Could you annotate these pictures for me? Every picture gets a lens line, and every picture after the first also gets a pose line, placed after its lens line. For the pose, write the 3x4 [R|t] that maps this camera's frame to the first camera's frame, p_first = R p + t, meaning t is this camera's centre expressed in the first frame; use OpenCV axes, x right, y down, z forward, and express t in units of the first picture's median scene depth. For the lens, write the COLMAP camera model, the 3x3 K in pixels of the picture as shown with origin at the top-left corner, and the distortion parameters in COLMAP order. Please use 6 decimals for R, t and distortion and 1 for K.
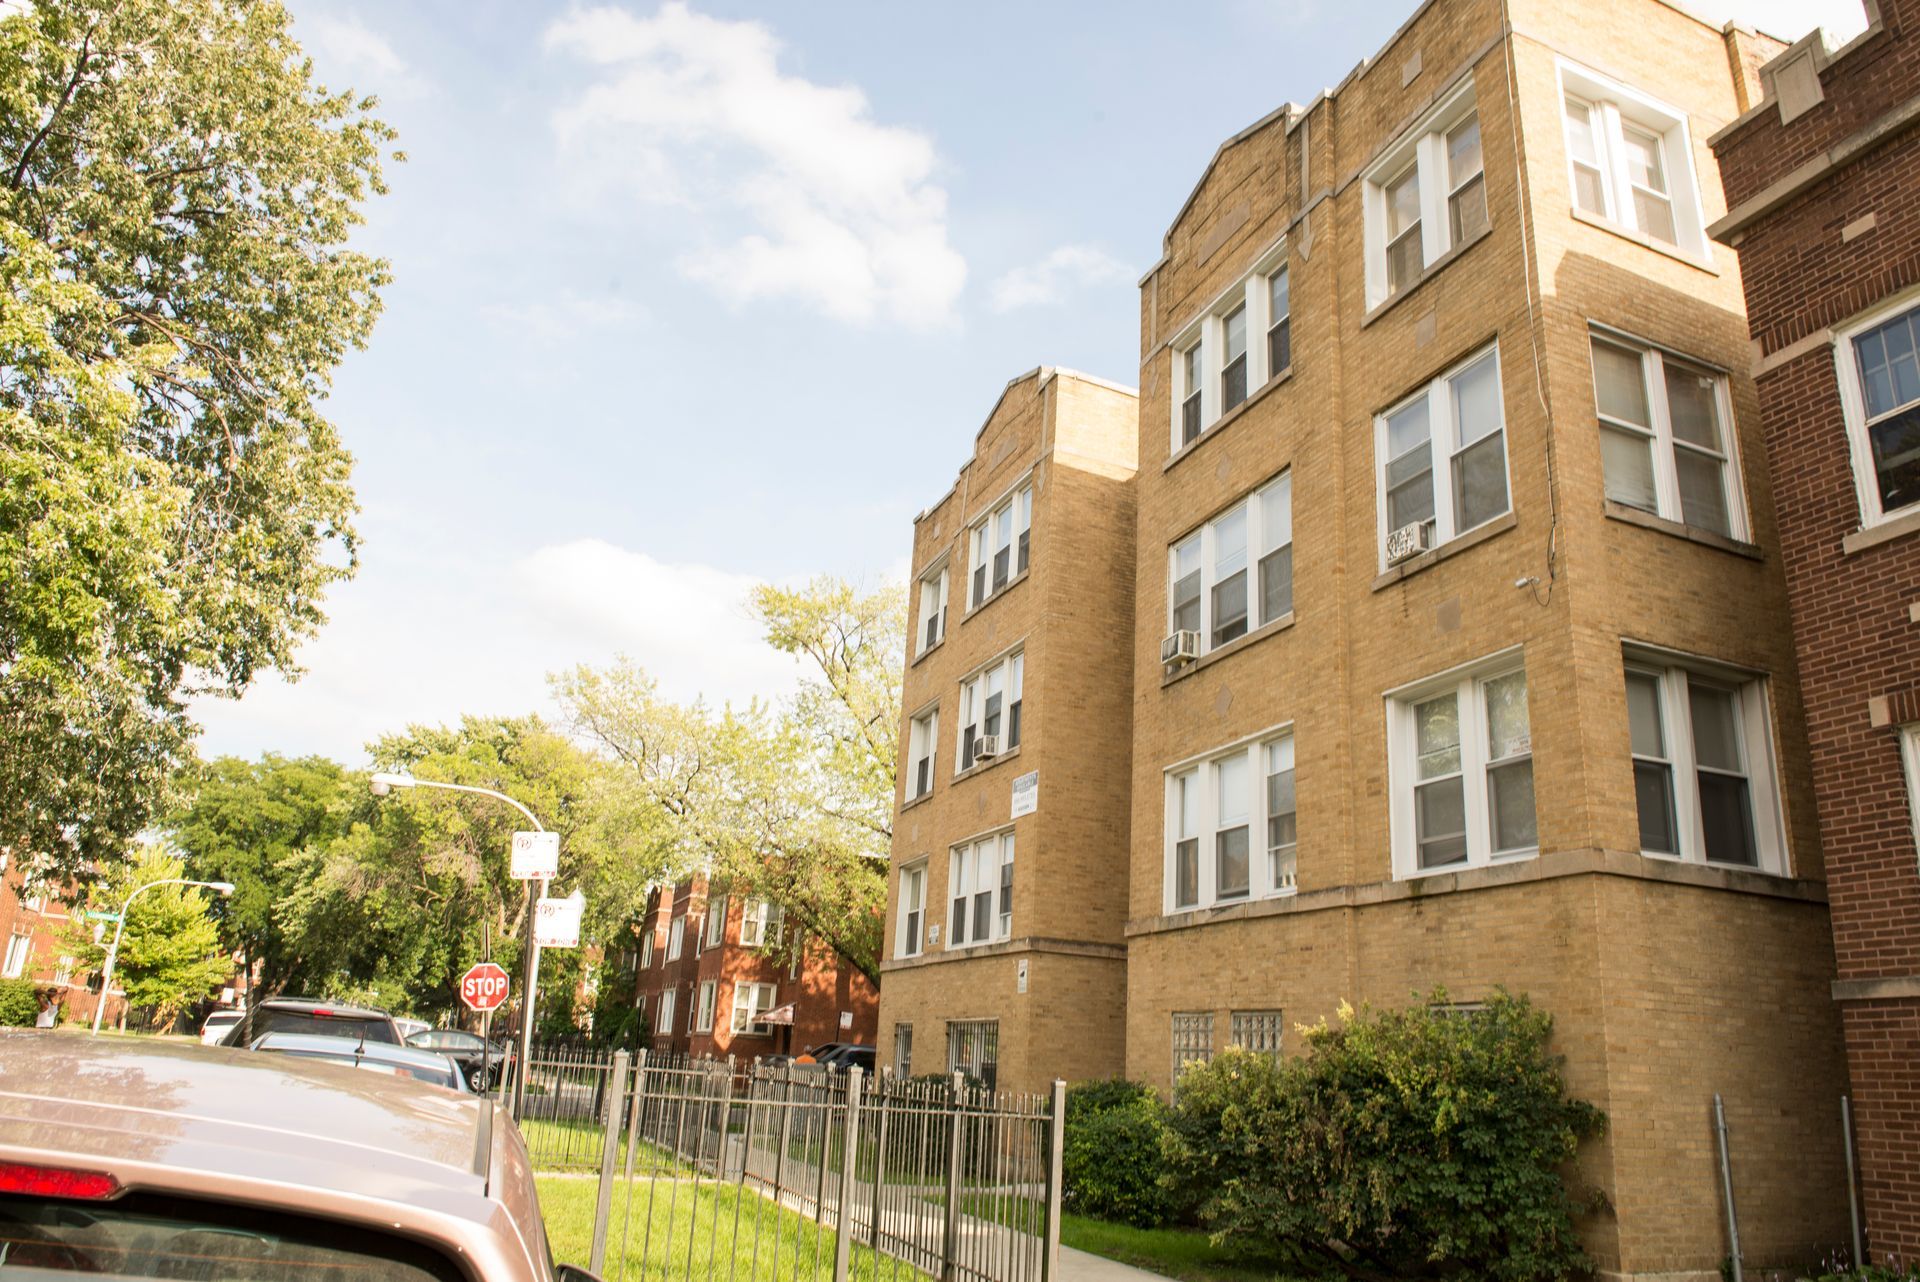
lens RADIAL K [[1312.4, 0, 964.4], [0, 1312.4, 647.7], [0, 0, 1]] dist [-0.043944, -0.009701]
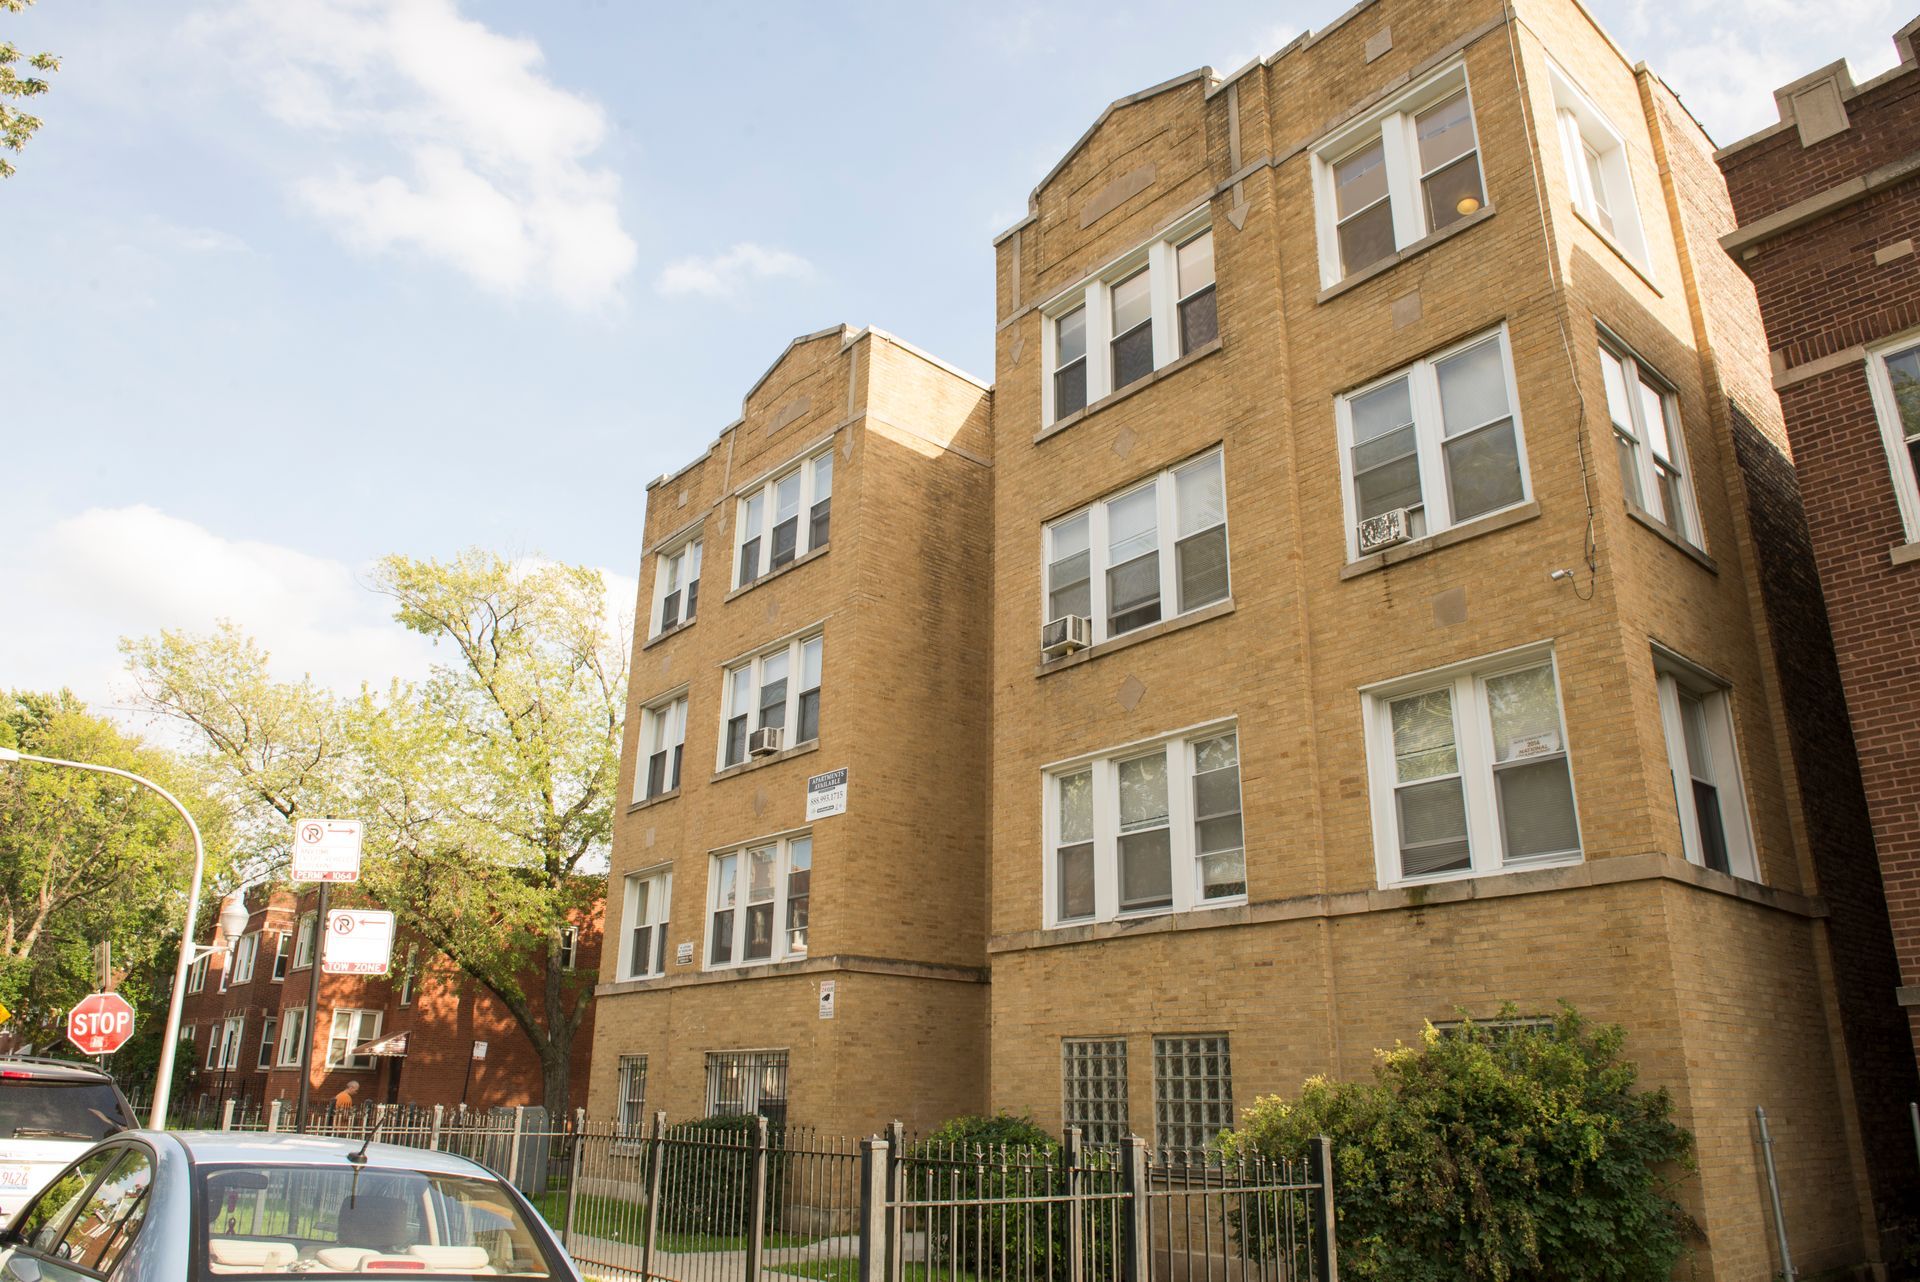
lens RADIAL K [[1312.4, 0, 964.4], [0, 1312.4, 647.7], [0, 0, 1]] dist [-0.043944, -0.009701]
pose [[0.946635, 0.062323, 0.316224, -0.213524], [-0.058343, 0.998053, -0.022047, 0.037950], [-0.316982, 0.002420, 0.948428, 0.179621]]
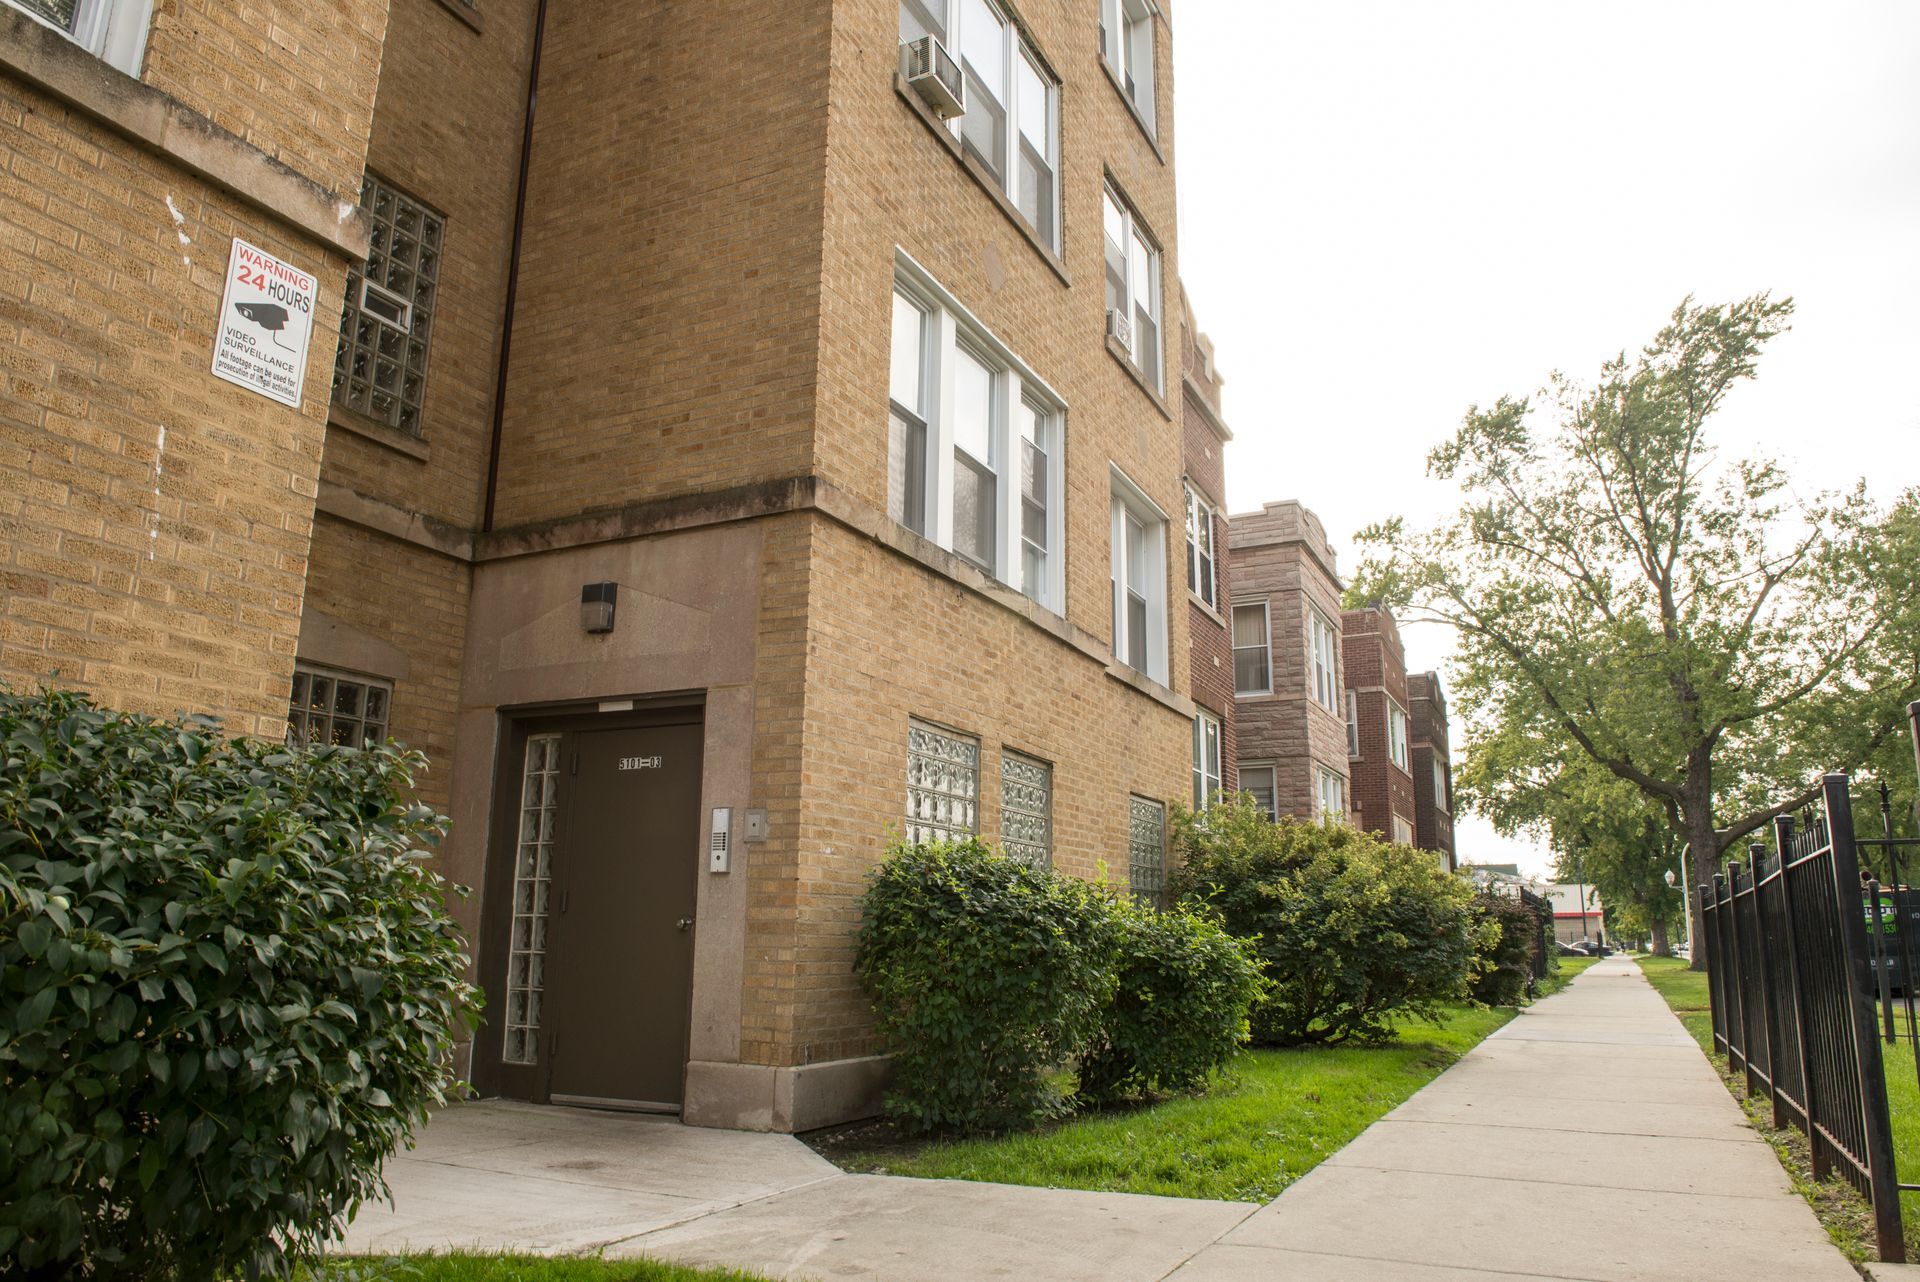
lens RADIAL K [[1312.4, 0, 964.4], [0, 1312.4, 647.7], [0, 0, 1]] dist [-0.043944, -0.009701]
pose [[-0.668016, 0.098491, 0.737600, -0.249045], [-0.275763, 0.887866, -0.368304, 0.460206], [-0.691165, -0.449436, -0.565949, 1.349917]]
